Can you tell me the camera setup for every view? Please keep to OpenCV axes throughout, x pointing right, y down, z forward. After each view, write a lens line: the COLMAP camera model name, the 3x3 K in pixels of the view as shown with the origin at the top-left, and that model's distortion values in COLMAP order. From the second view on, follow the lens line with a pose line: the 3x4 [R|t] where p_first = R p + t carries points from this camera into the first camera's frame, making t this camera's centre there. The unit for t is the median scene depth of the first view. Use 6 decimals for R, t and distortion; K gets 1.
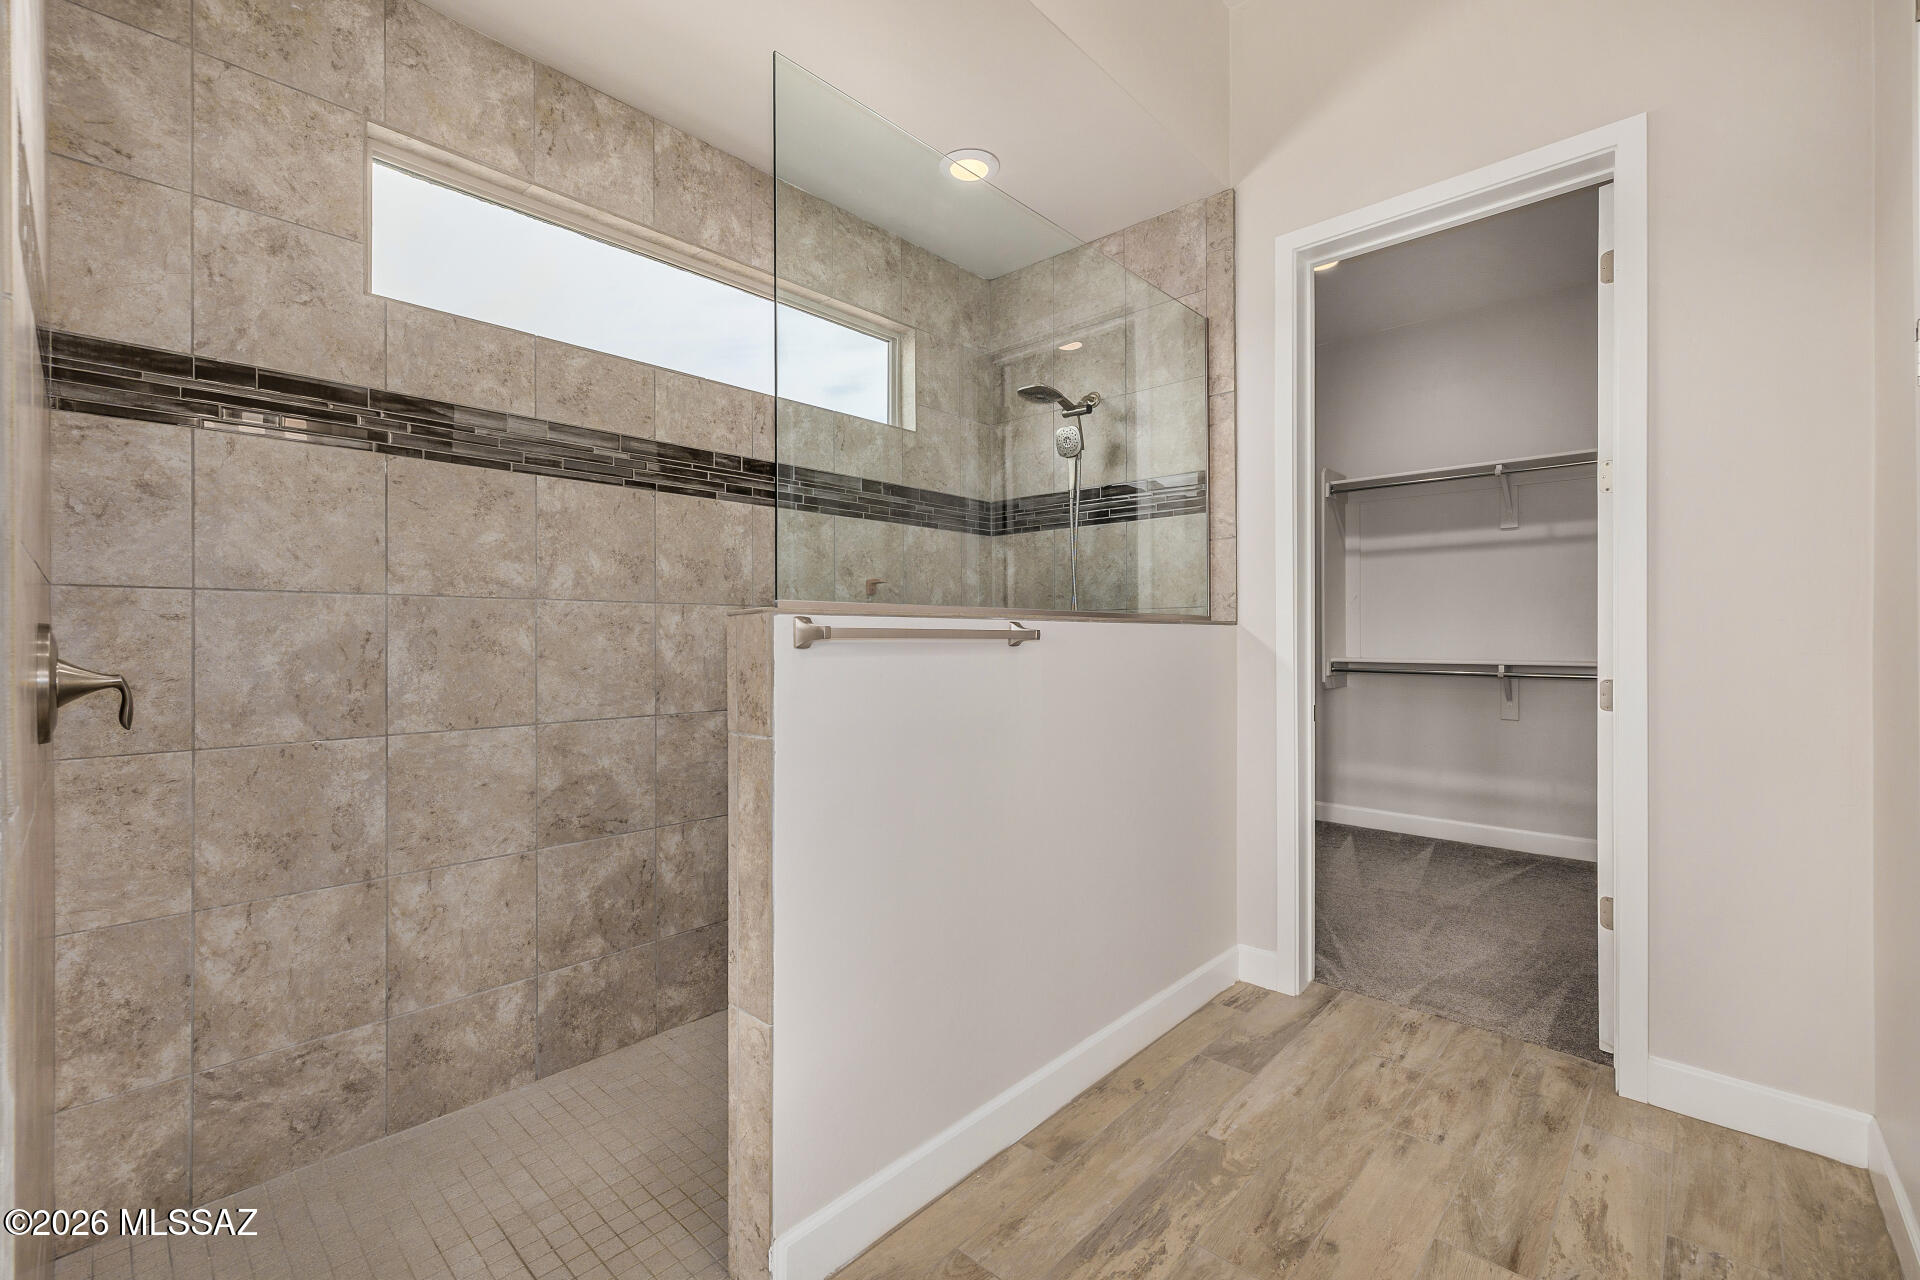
lens RADIAL K [[809.1, 0, 954.8], [0, 809.1, 635.1], [0, 0, 1]] dist [0.001488, 0.000257]
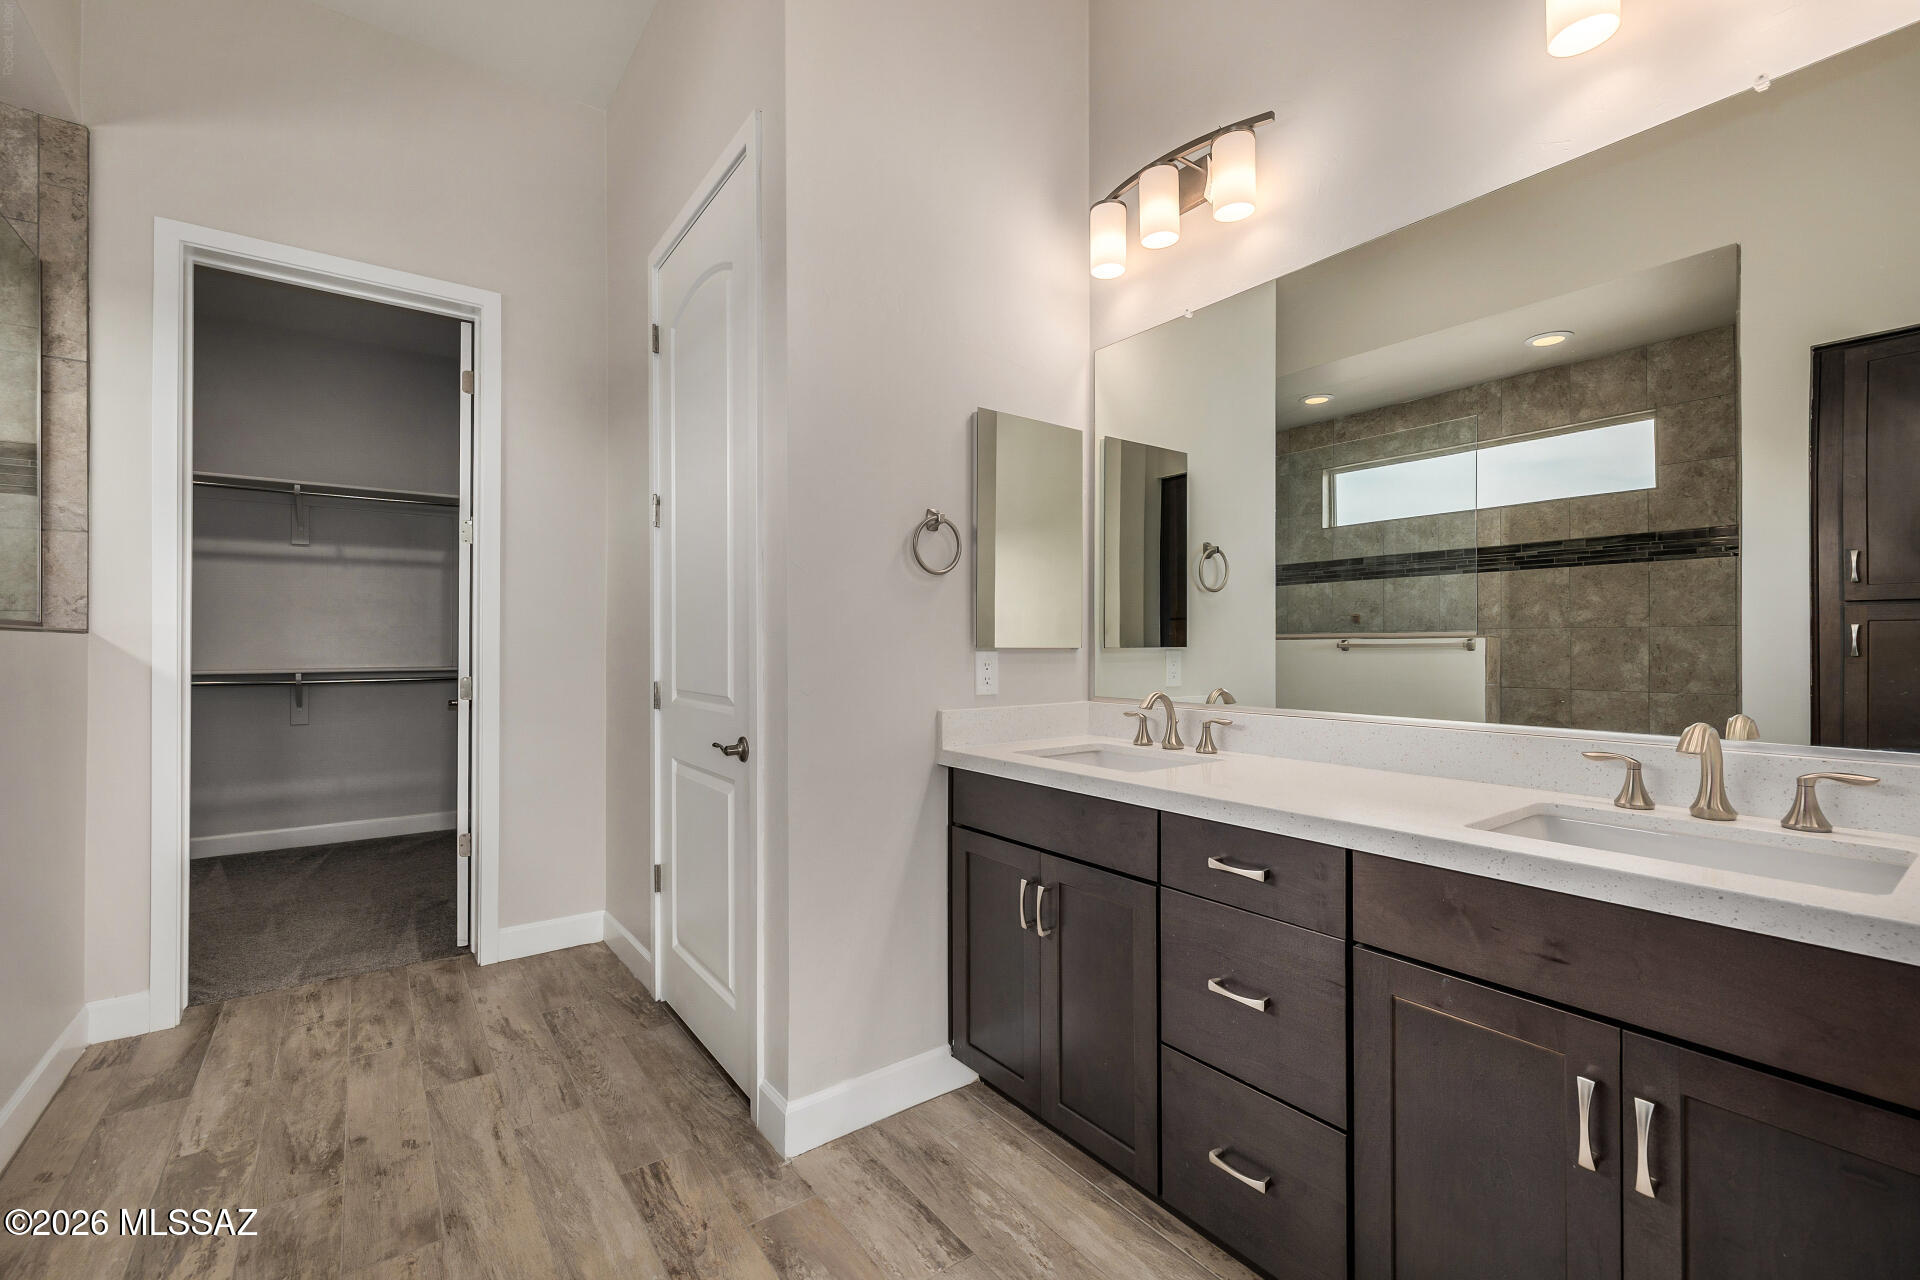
lens RADIAL K [[809.1, 0, 957.6], [0, 809.1, 642.2], [0, 0, 1]] dist [0.001488, 0.000257]
pose [[0.181548, 0.002953, 0.983378, -0.417920], [0.001151, 0.999994, -0.003216, 0.001314], [-0.983381, 0.001716, 0.181544, -0.085515]]
